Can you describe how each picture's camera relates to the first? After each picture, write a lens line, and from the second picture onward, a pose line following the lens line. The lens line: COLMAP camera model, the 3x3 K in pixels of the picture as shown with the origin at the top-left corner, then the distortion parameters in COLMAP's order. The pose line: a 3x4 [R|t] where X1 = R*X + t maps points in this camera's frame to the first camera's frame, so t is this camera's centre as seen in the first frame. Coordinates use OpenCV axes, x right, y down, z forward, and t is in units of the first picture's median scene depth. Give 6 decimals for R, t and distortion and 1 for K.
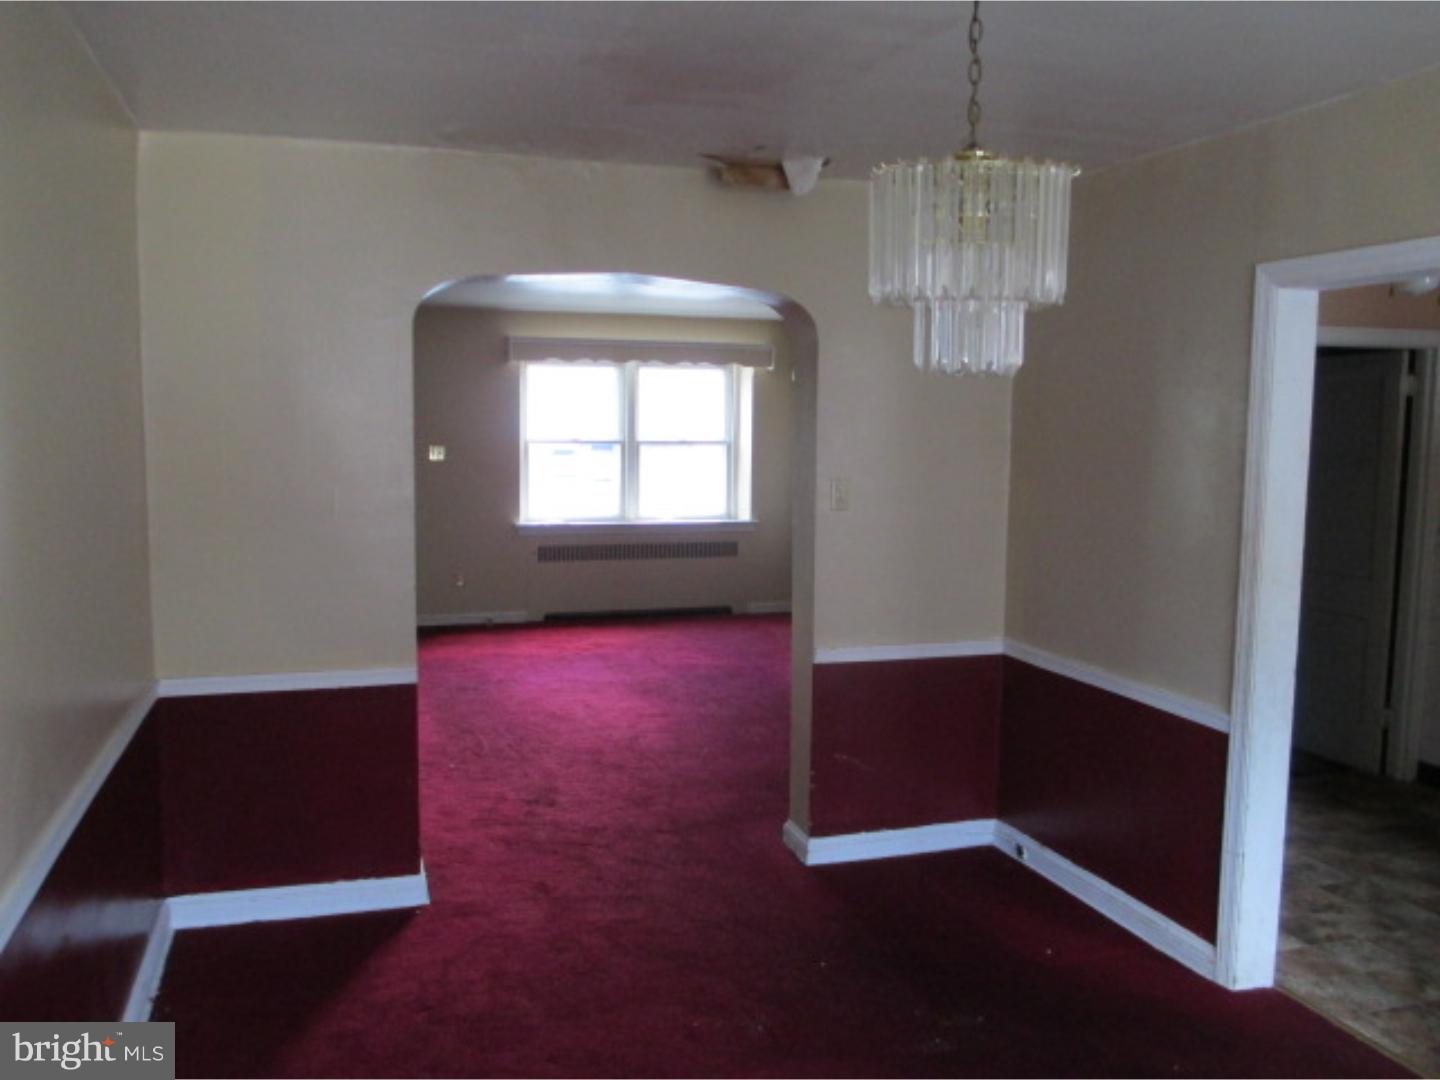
lens RADIAL K [[1190.9, 0, 720.0], [0, 1190.9, 540.0], [0, 0, 1]] dist [-0.032871, -0.002546]
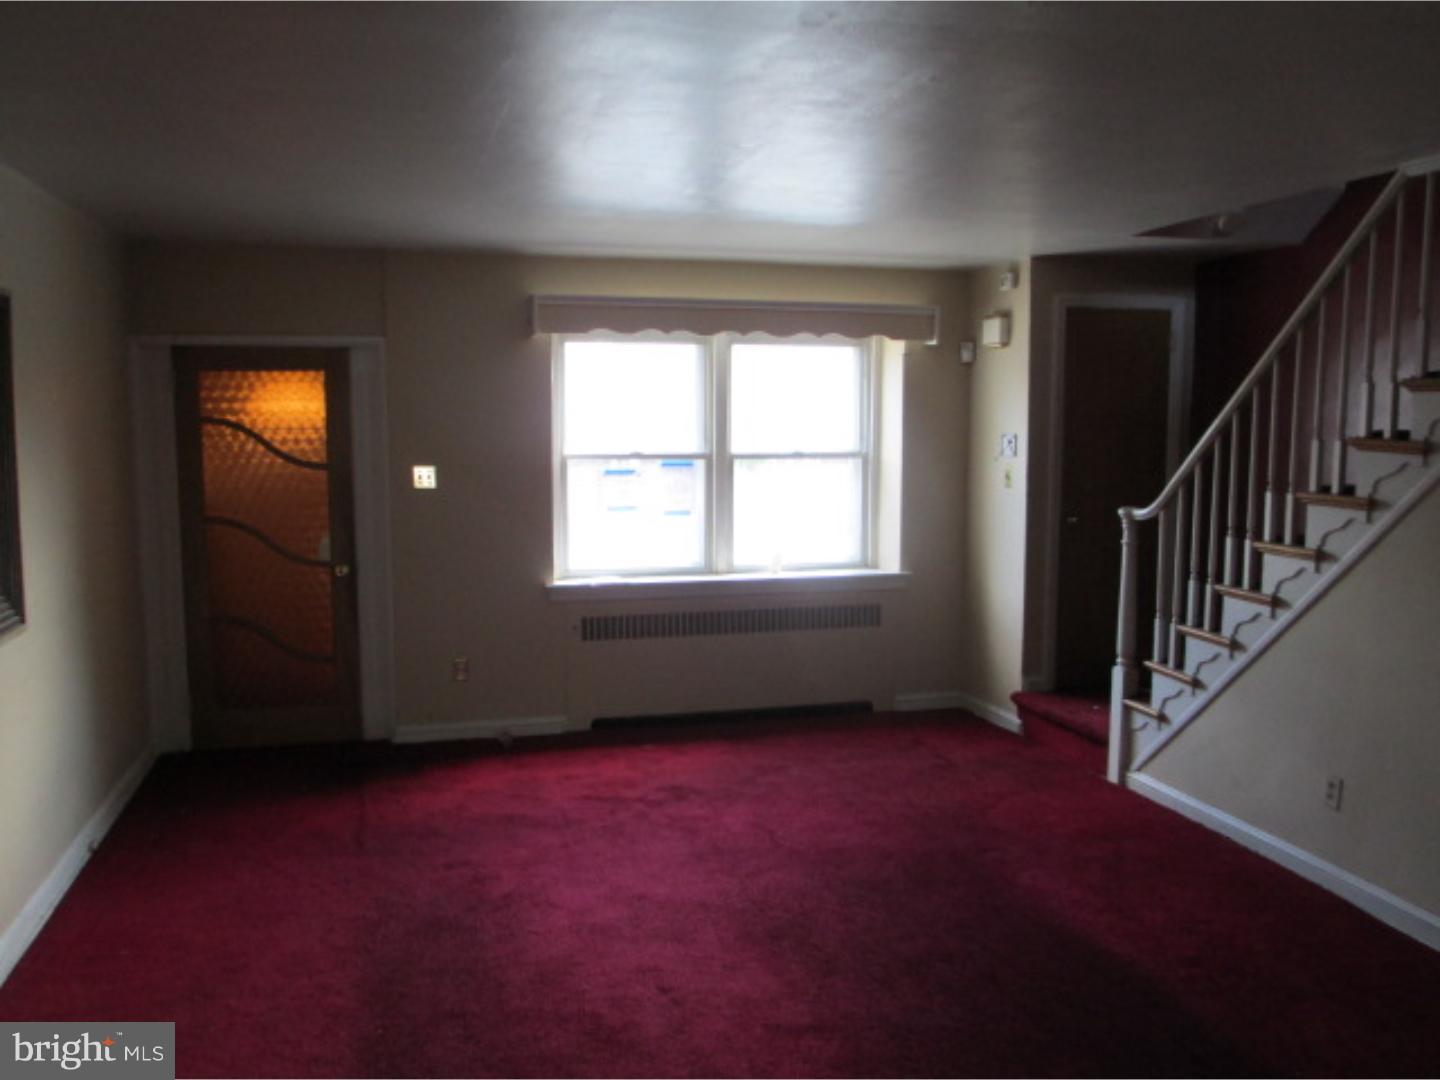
lens RADIAL K [[1190.9, 0, 720.0], [0, 1190.9, 540.0], [0, 0, 1]] dist [-0.032871, -0.002546]
pose [[0.998706, -0.005270, -0.050591, -0.042312], [0.005562, 0.999969, 0.005635, -0.039691], [0.050560, -0.005909, 0.998704, 0.341375]]
